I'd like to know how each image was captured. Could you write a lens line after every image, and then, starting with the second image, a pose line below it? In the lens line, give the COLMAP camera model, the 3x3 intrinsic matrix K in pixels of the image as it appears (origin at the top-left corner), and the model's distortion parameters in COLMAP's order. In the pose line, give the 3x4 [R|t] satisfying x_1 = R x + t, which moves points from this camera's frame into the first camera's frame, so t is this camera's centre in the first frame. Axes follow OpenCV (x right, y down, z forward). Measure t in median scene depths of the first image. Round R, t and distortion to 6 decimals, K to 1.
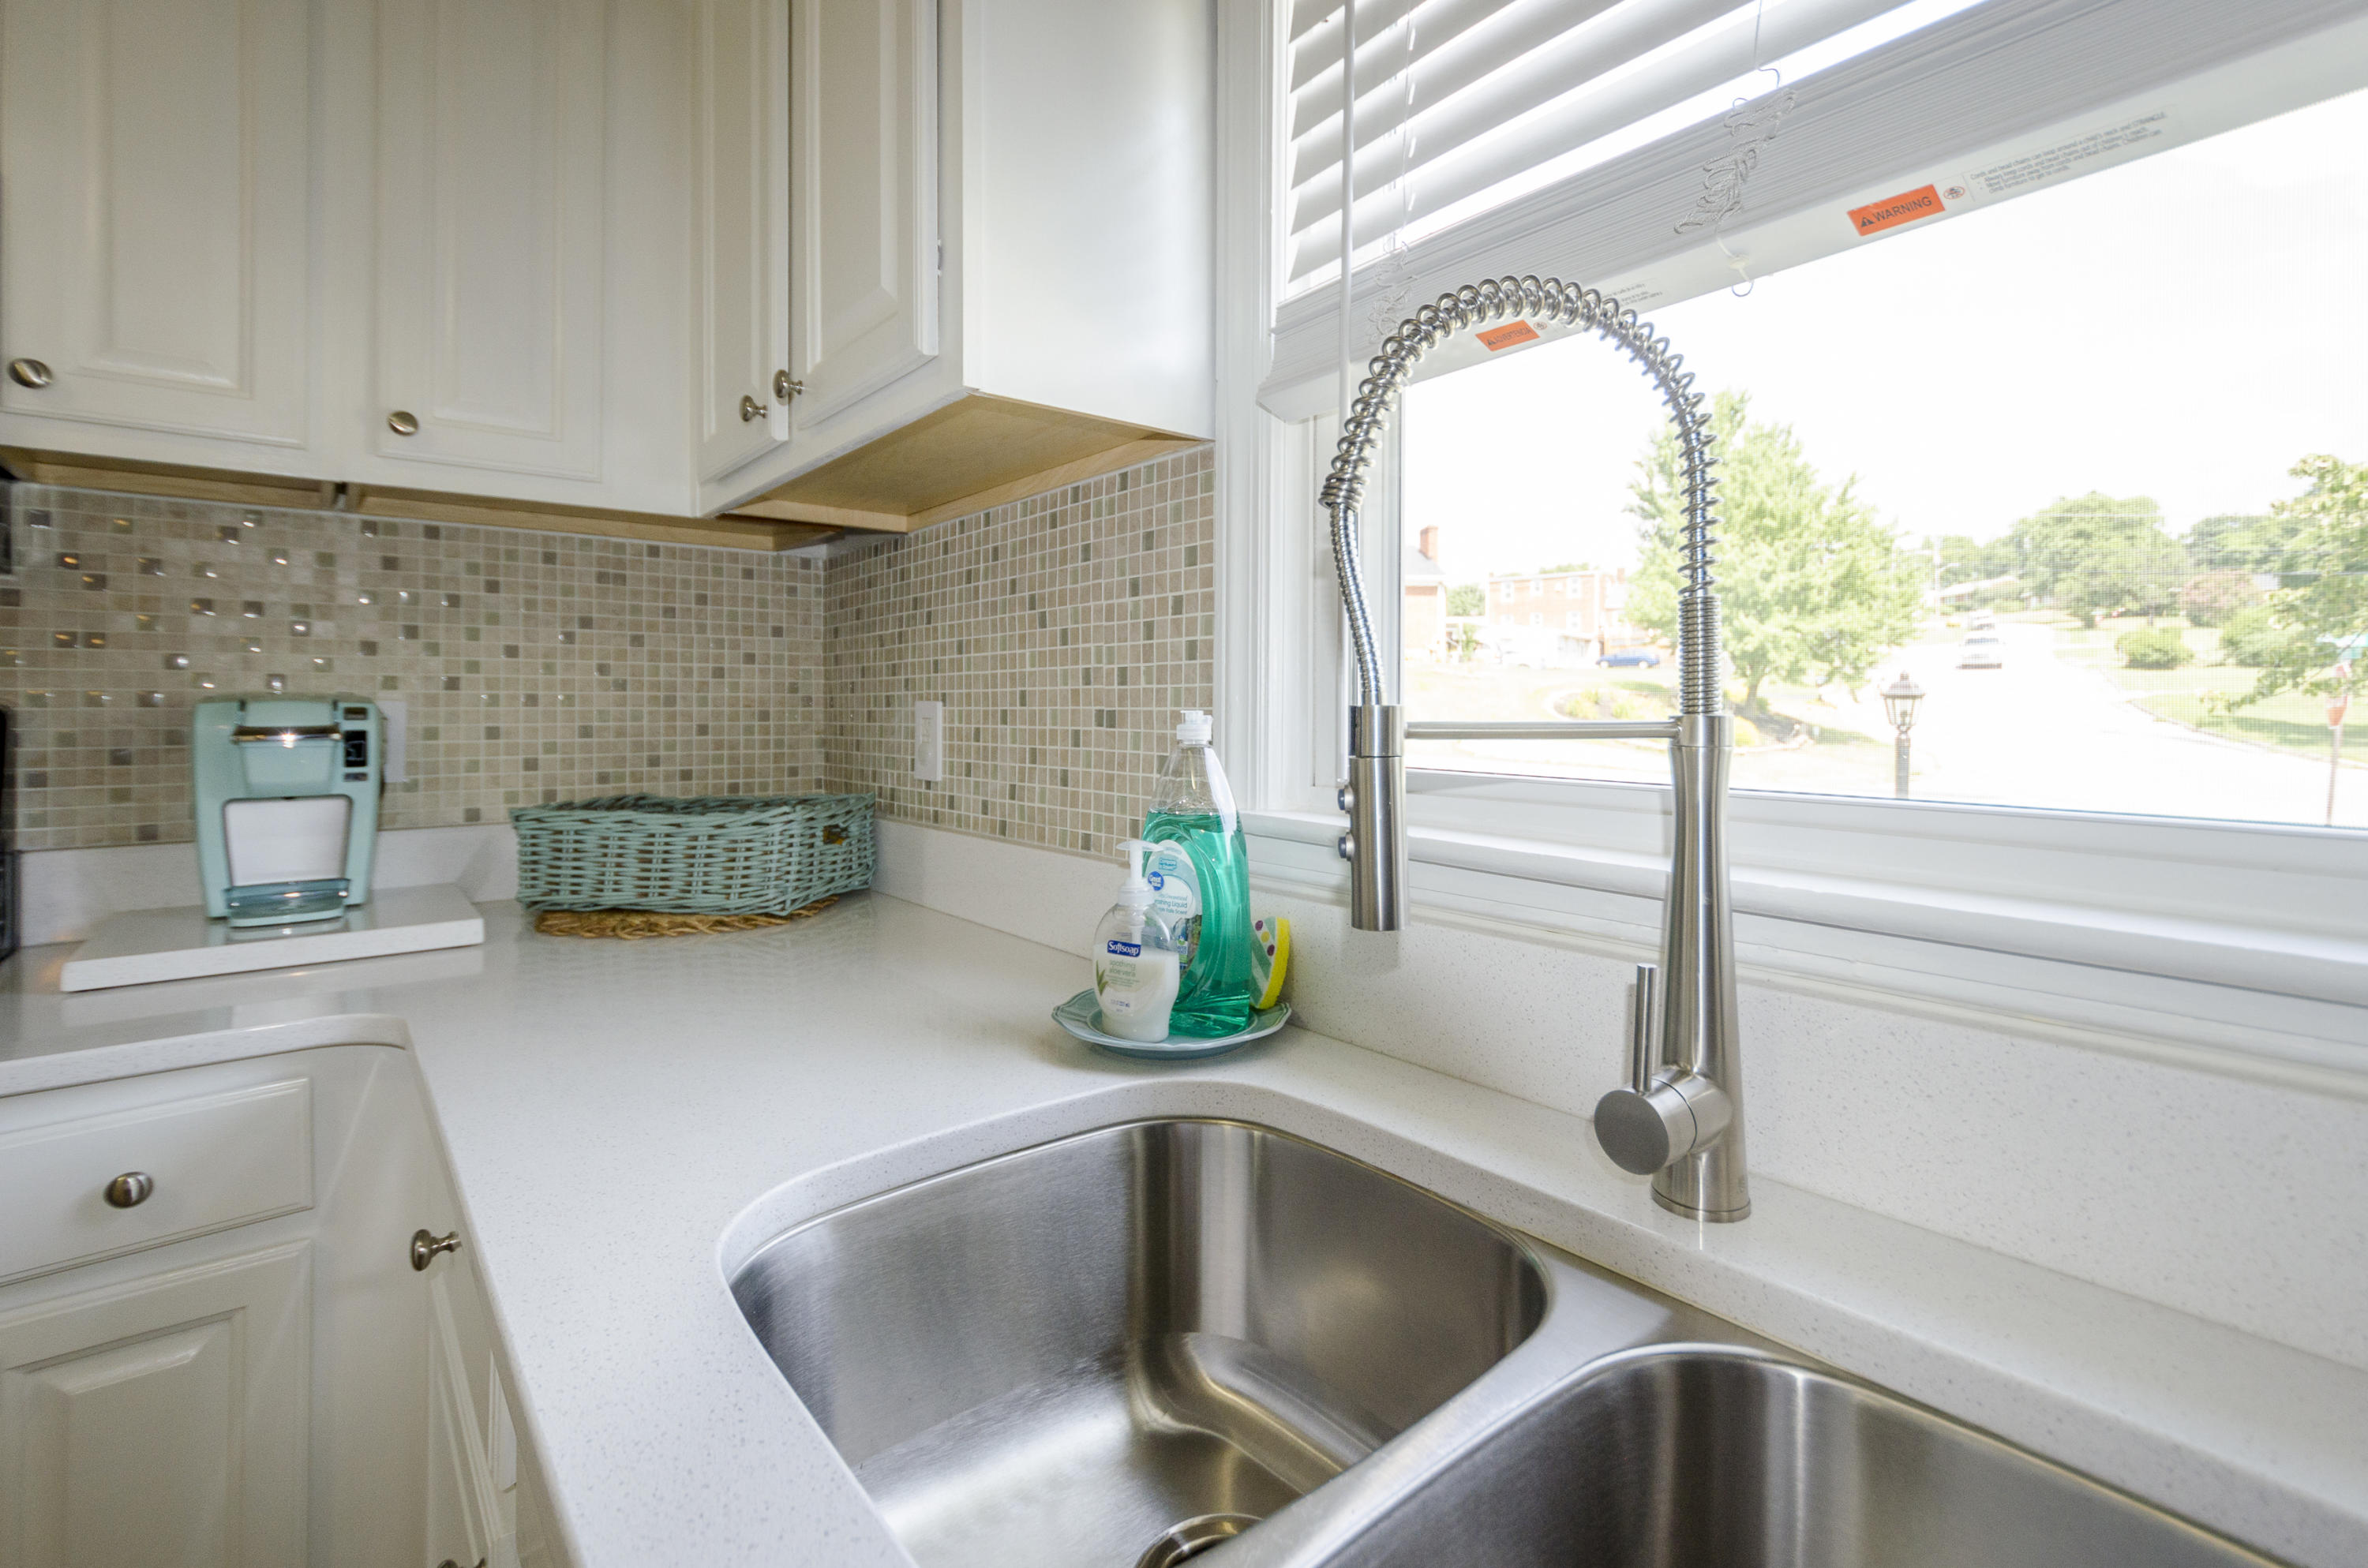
lens RADIAL K [[1040.0, 0, 1258.5], [0, 1040.0, 709.0], [0, 0, 1]] dist [0.013653, -0.005953]
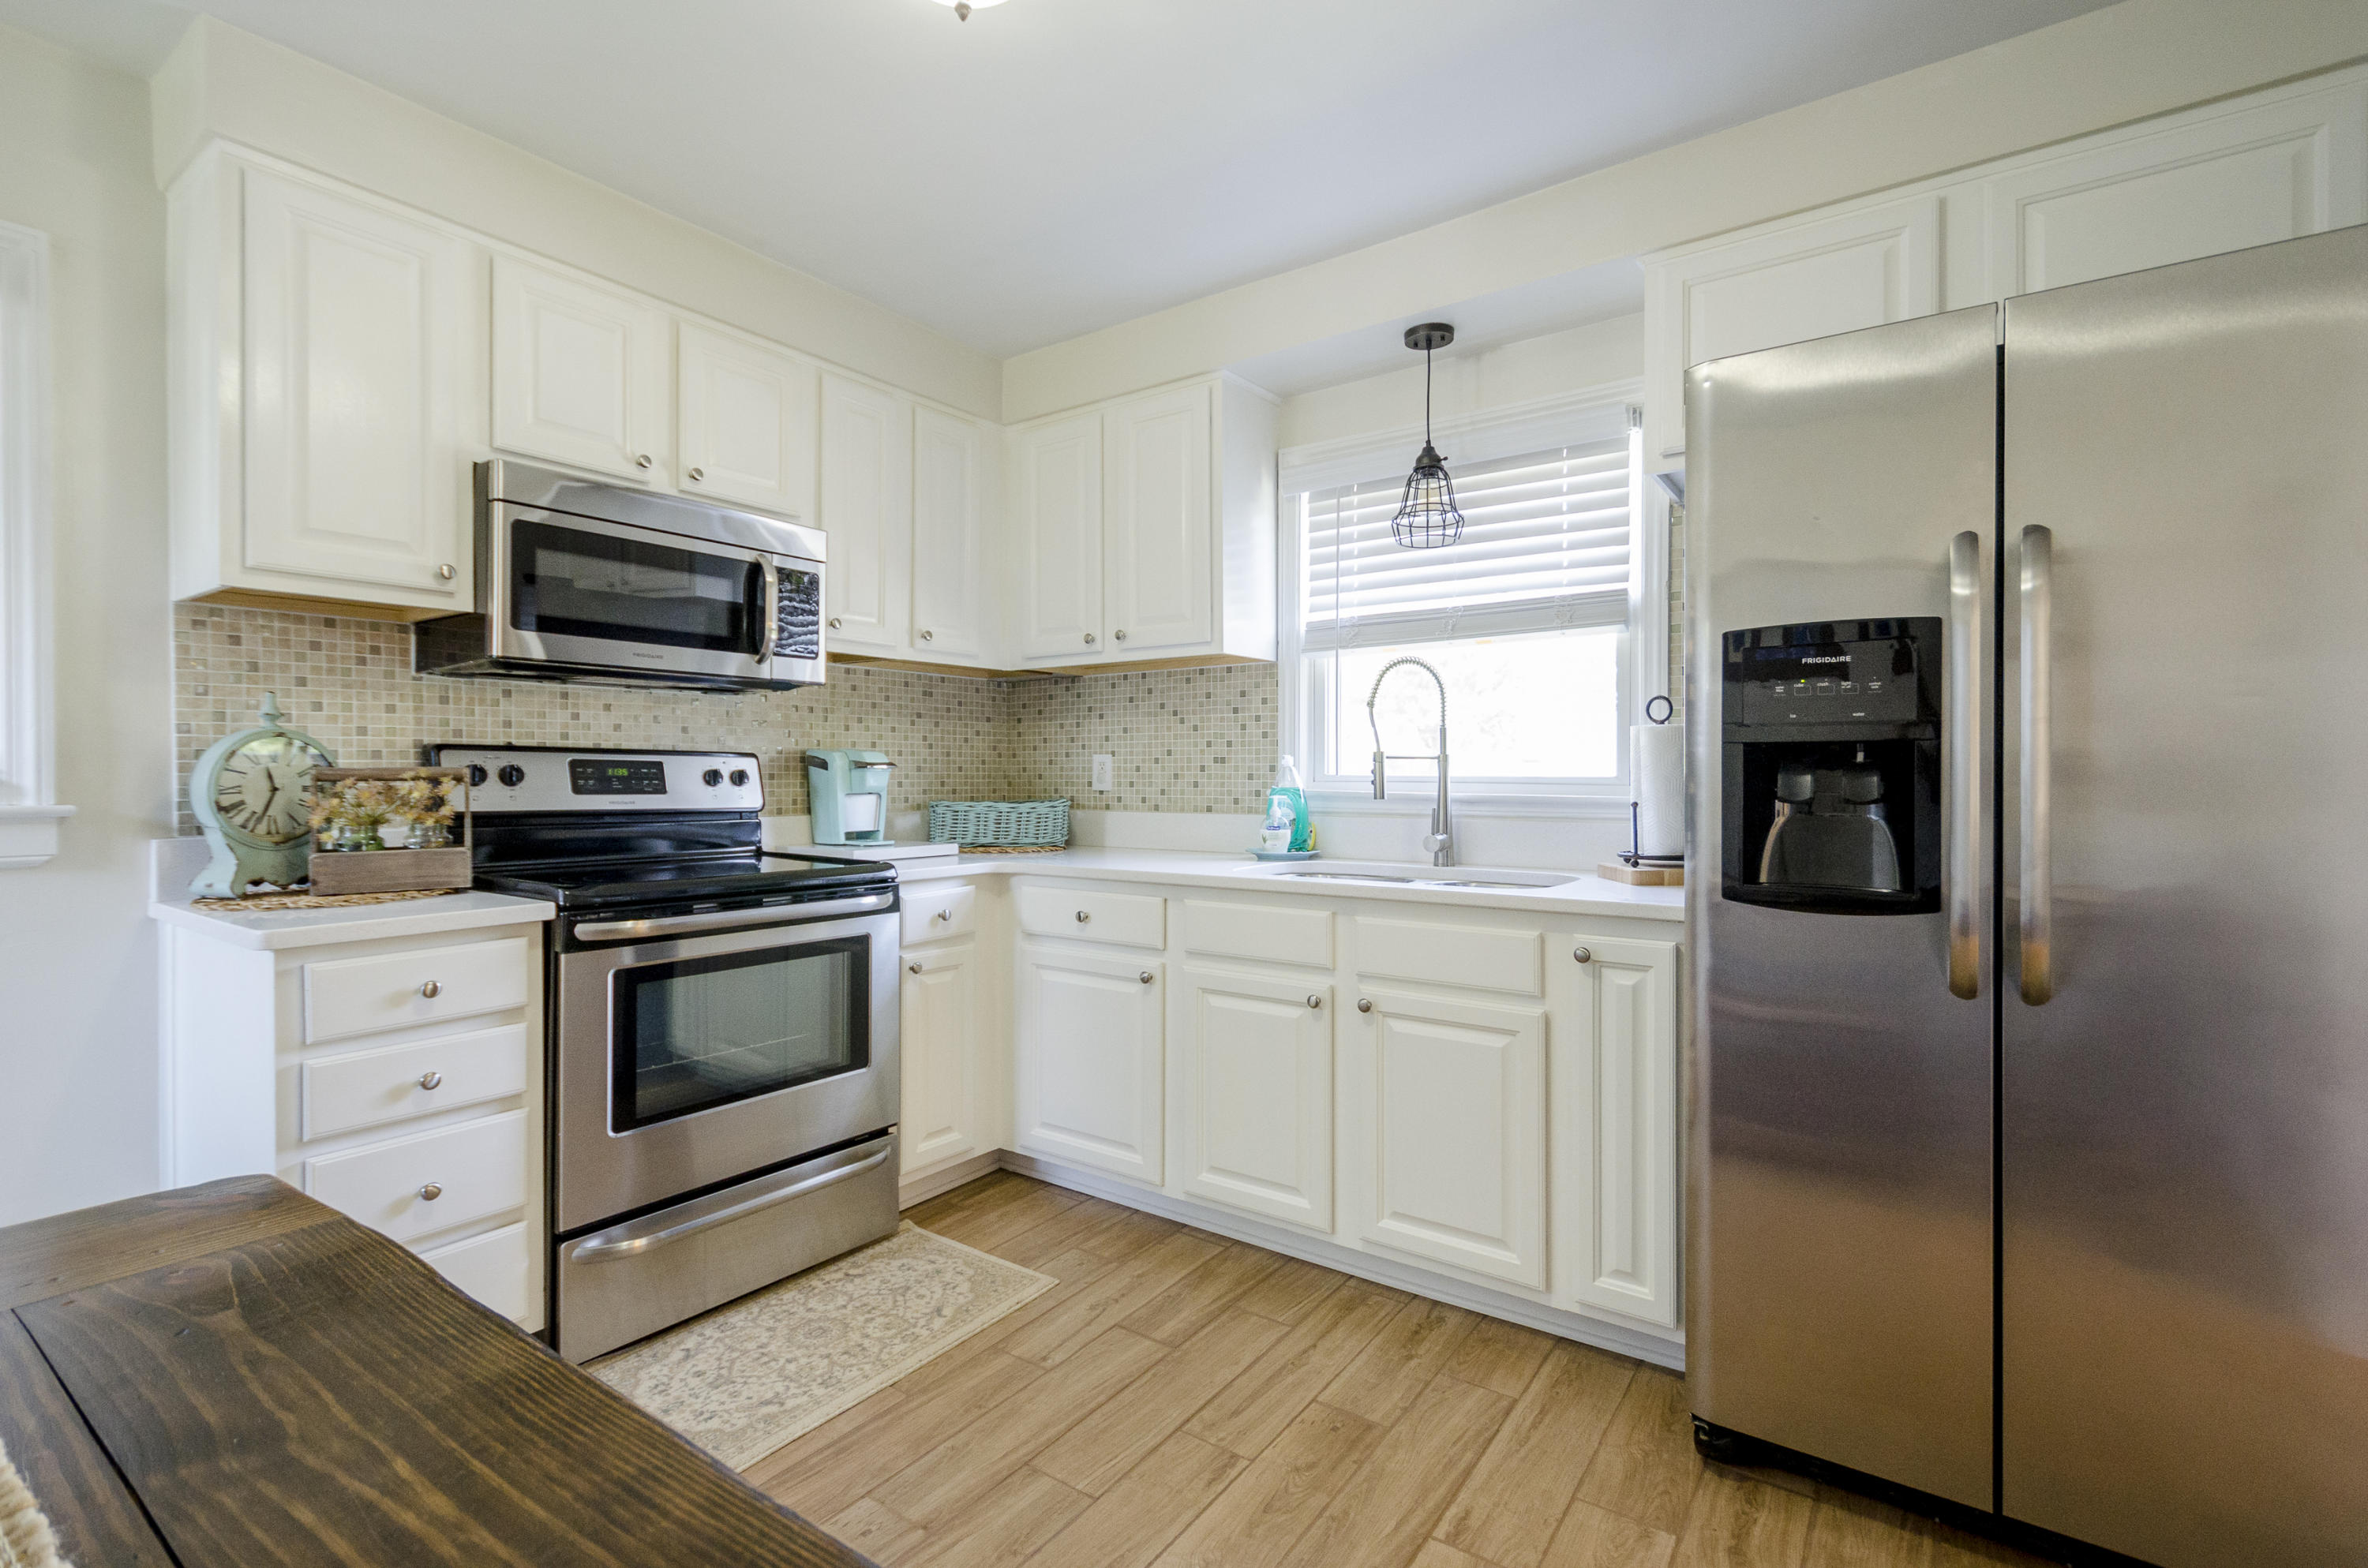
lens RADIAL K [[1060.9, 0, 1205.3], [0, 1060.9, 787.1], [0, 0, 1]] dist [0.008746, -0.000547]
pose [[0.970765, -0.000844, 0.240029, -0.708185], [-0.001072, 0.999969, 0.007853, 0.048030], [-0.240028, -0.007881, 0.970734, -1.352468]]
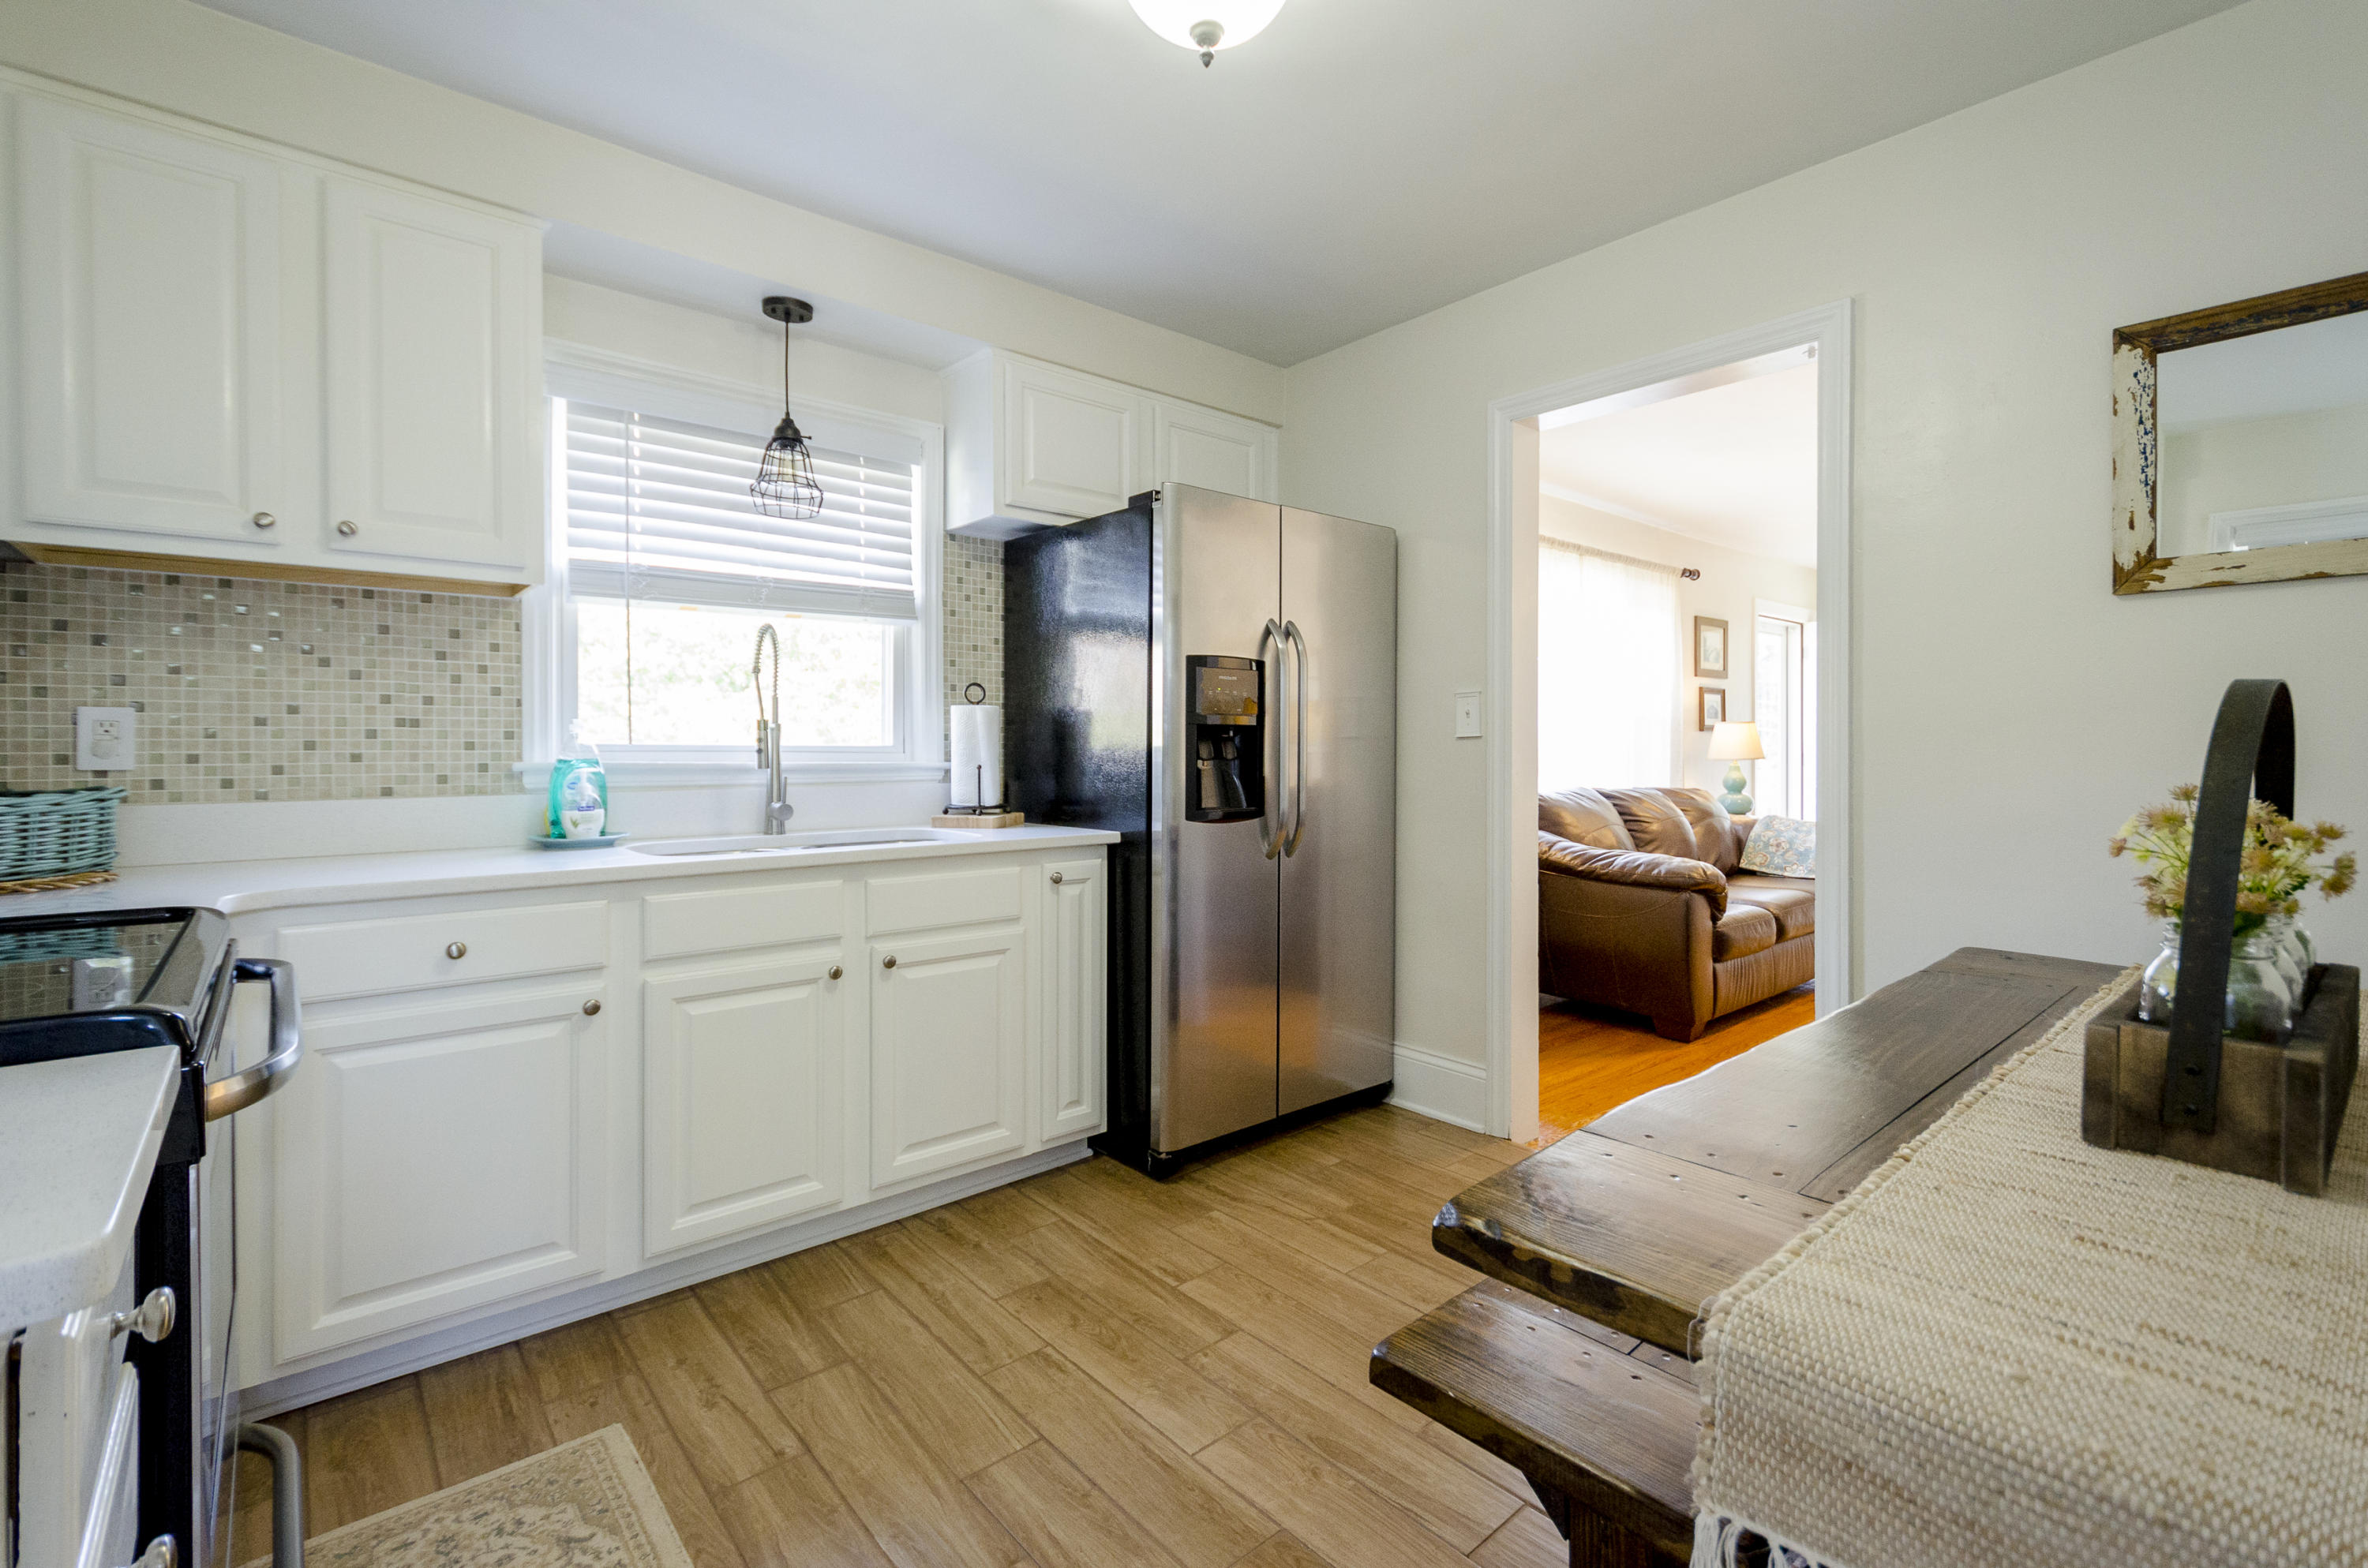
lens RADIAL K [[1040.0, 0, 1216.5], [0, 1040.0, 765.7], [0, 0, 1]] dist [0.013653, -0.005953]
pose [[-0.004702, -0.016061, 0.999860, -1.749257], [0.003411, 0.999865, 0.016078, 0.052335], [-0.999983, 0.003486, -0.004646, -0.370435]]
